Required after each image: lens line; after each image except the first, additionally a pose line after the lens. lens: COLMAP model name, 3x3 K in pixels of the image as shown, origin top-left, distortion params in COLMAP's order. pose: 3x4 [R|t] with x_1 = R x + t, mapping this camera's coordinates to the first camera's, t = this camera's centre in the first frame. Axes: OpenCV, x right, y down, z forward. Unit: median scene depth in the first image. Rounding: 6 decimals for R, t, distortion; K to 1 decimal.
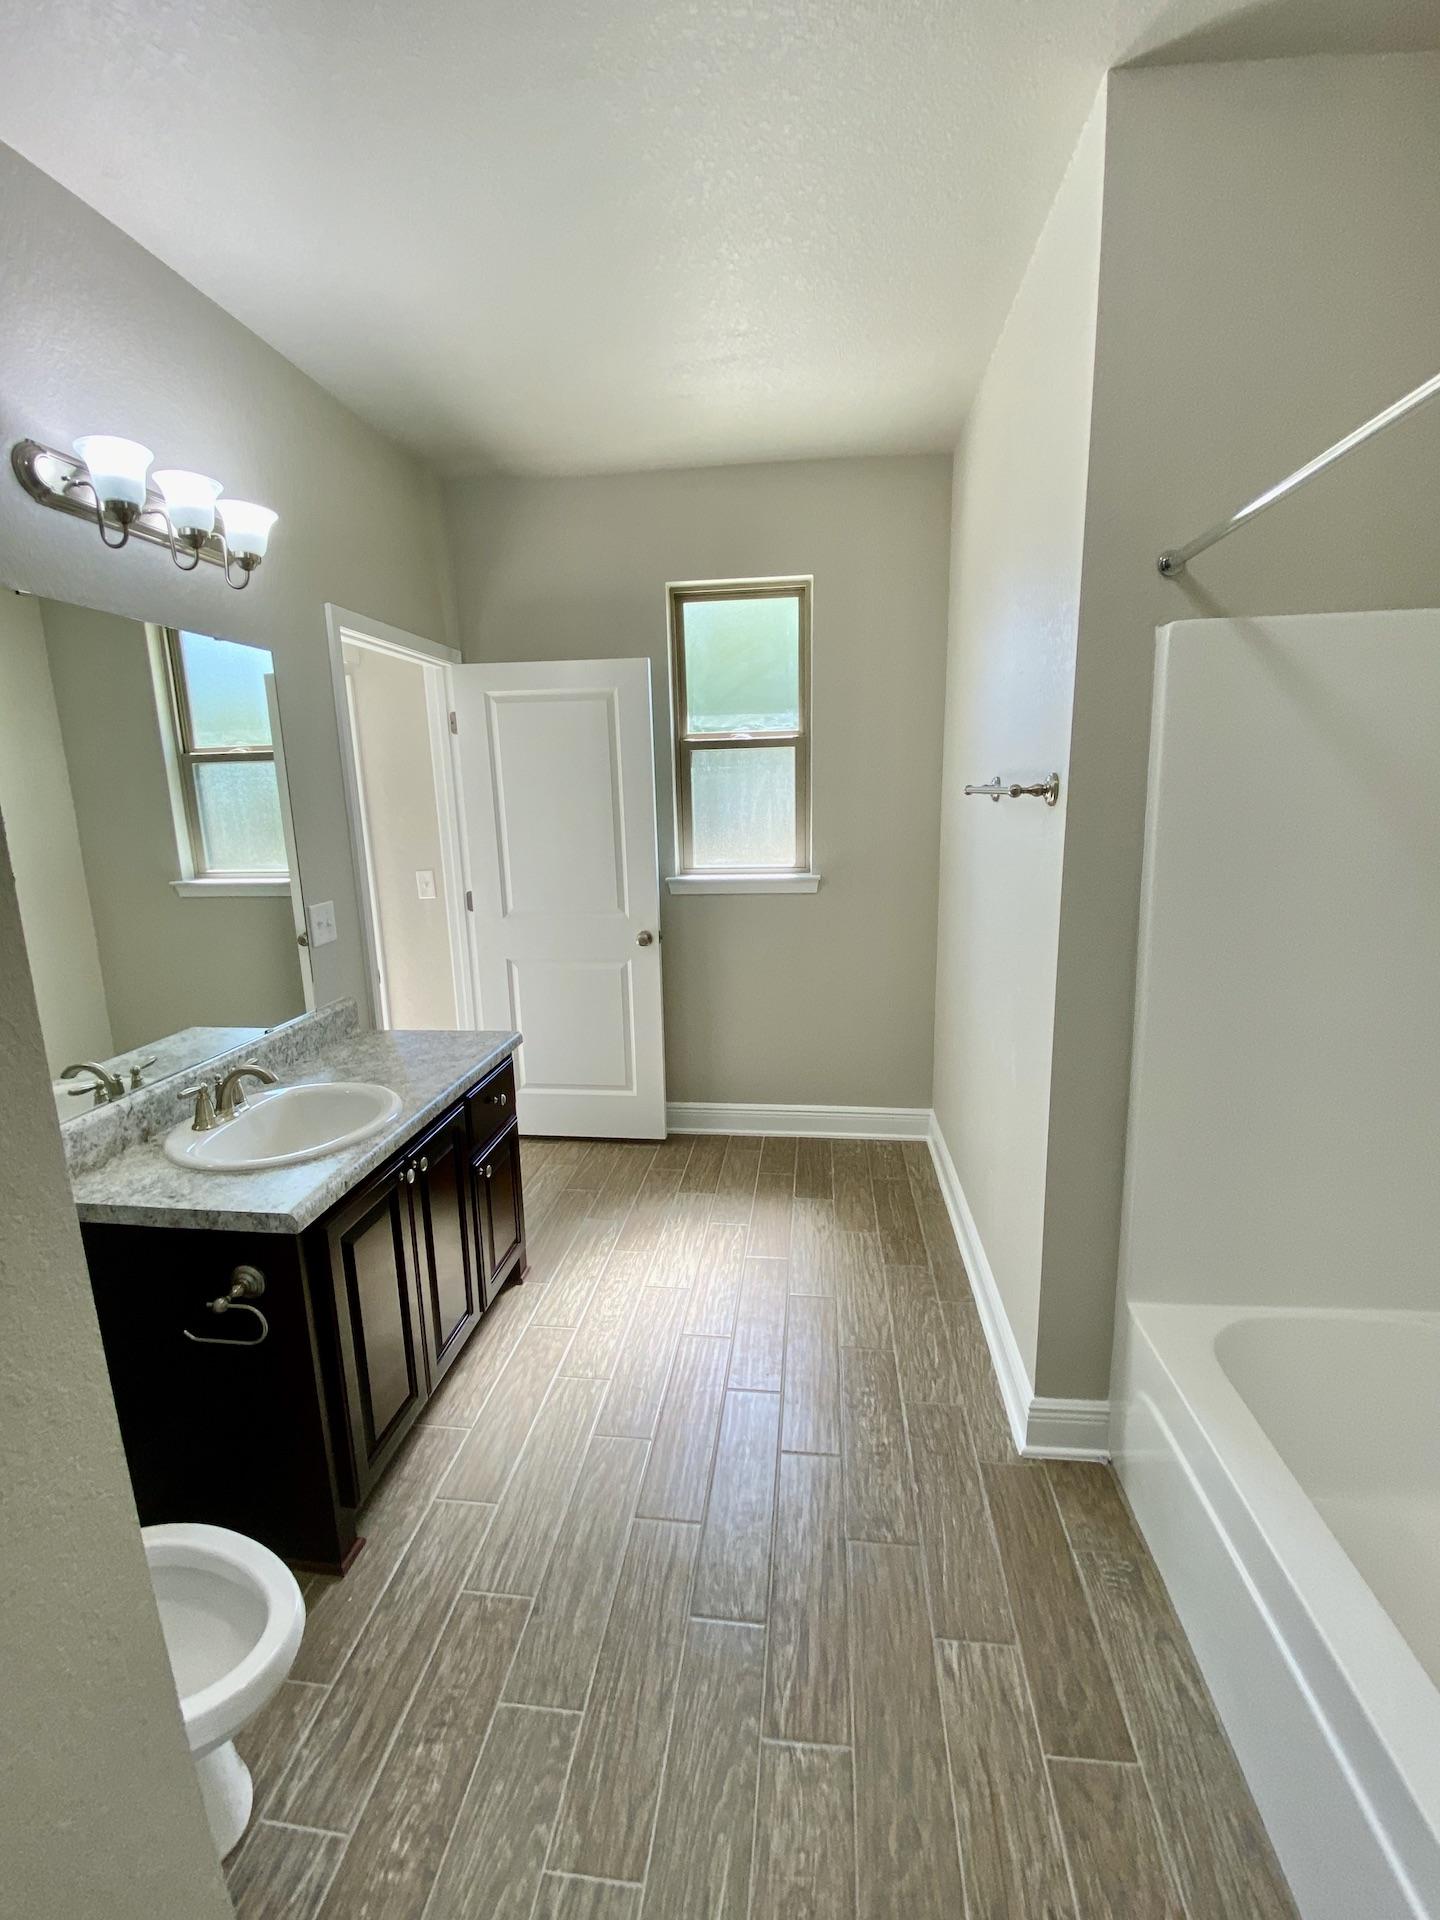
lens RADIAL K [[774.9, 0, 720.0], [0, 774.9, 960.0], [0, 0, 1]] dist [0.017116, -0.020229]
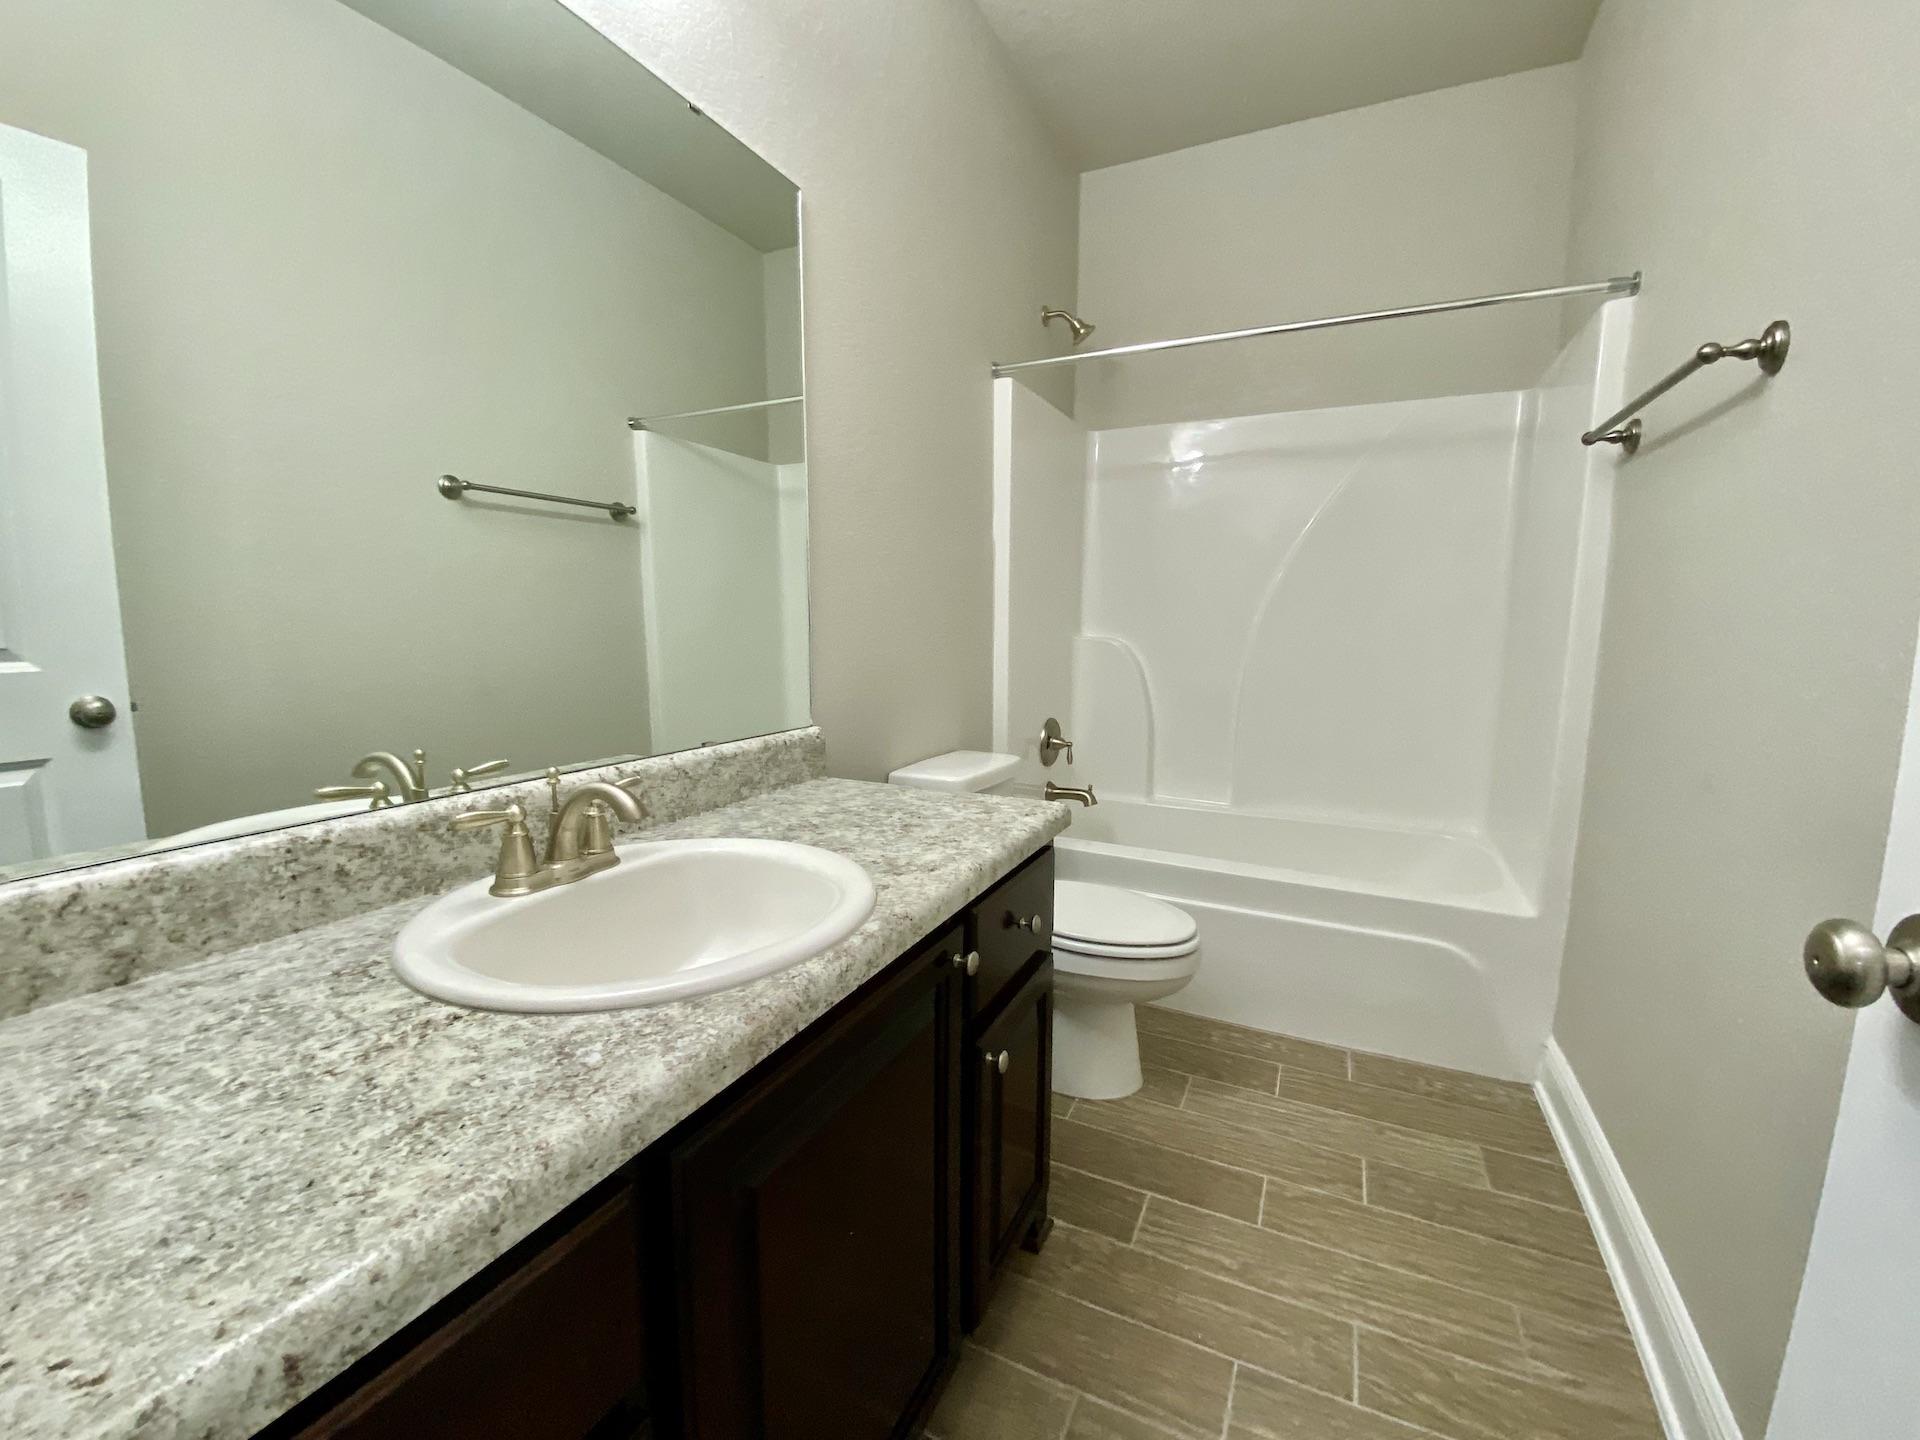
lens RADIAL K [[774.9, 0, 967.9], [0, 774.9, 719.5], [0, 0, 1]] dist [0.017116, -0.020229]
pose [[0.942881, 0.071646, -0.325335, -0.150049], [-0.093425, 0.994278, -0.051800, 0.056134], [0.319762, 0.079235, 0.944179, 0.551662]]
